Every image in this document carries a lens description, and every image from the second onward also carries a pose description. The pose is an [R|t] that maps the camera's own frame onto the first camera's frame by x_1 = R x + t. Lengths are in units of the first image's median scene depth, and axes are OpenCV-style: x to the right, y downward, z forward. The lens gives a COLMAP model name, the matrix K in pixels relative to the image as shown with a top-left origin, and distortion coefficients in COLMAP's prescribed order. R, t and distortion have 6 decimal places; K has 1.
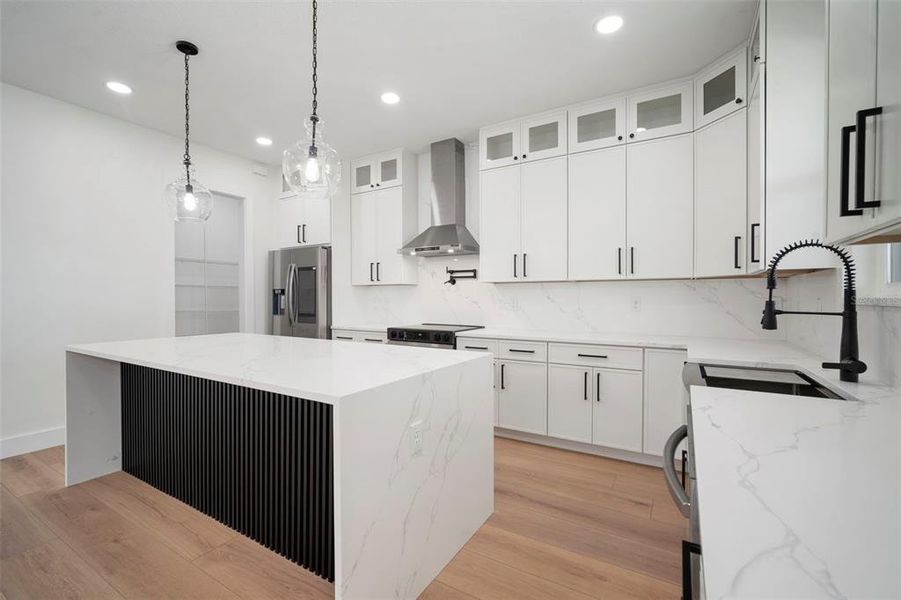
lens RADIAL K [[393.4, 0, 448.2], [0, 393.4, 298.6], [0, 0, 1]] dist [-0.017091, 0.005476]
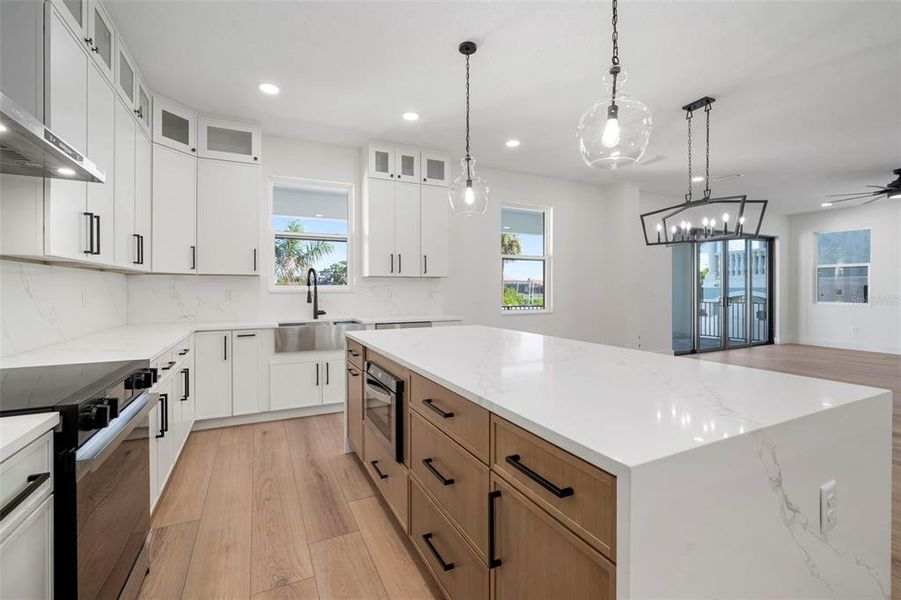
lens RADIAL K [[393.4, 0, 447.0], [0, 393.4, 291.5], [0, 0, 1]] dist [-0.017091, 0.005476]
pose [[-0.831649, 0.001381, 0.555300, -0.507305], [0.006839, 0.999947, 0.007755, -0.001410], [-0.555260, 0.010248, -0.831614, 1.066710]]
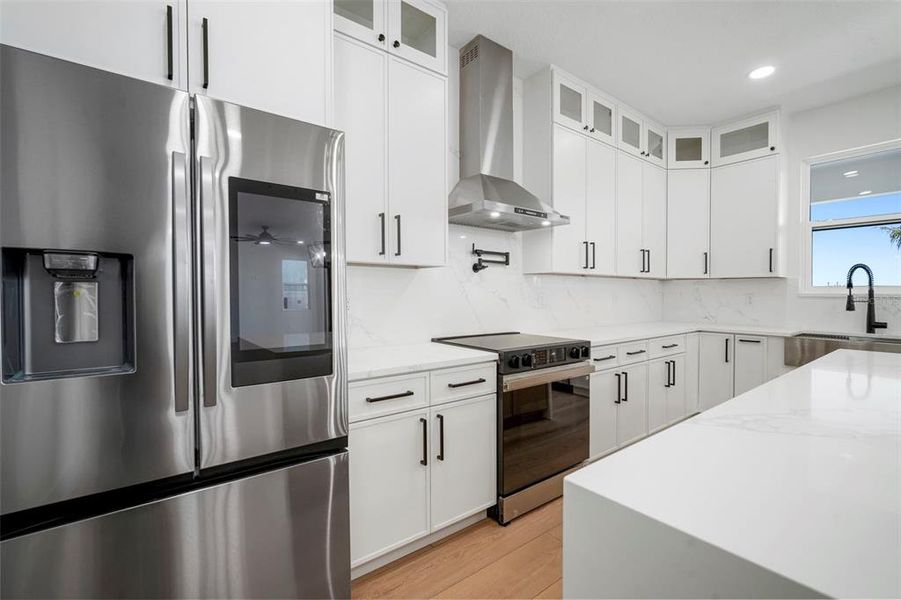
lens RADIAL K [[393.4, 0, 451.5], [0, 393.4, 293.9], [0, 0, 1]] dist [-0.017091, 0.005476]
pose [[0.365917, -0.000029, 0.930647, -0.652999], [0.000547, 1.000000, -0.000184, -0.000275], [-0.930647, 0.000576, 0.365917, 0.873909]]
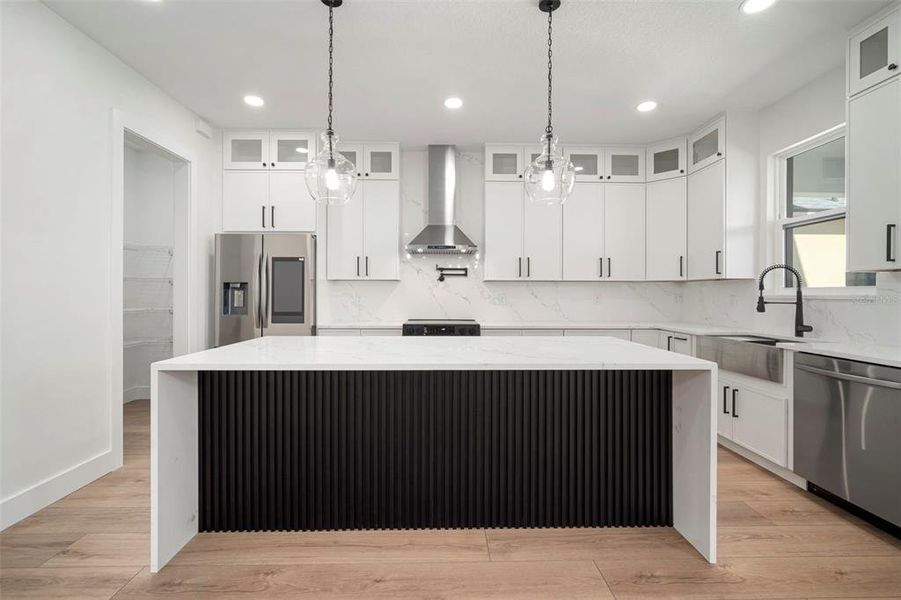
lens RADIAL K [[393.4, 0, 451.8], [0, 393.4, 295.0], [0, 0, 1]] dist [-0.017091, 0.005476]
pose [[0.844126, 0.002745, 0.536138, -0.579964], [-0.002724, 0.999996, -0.000831, 0.001673], [-0.536138, -0.000759, 0.844130, 0.099360]]
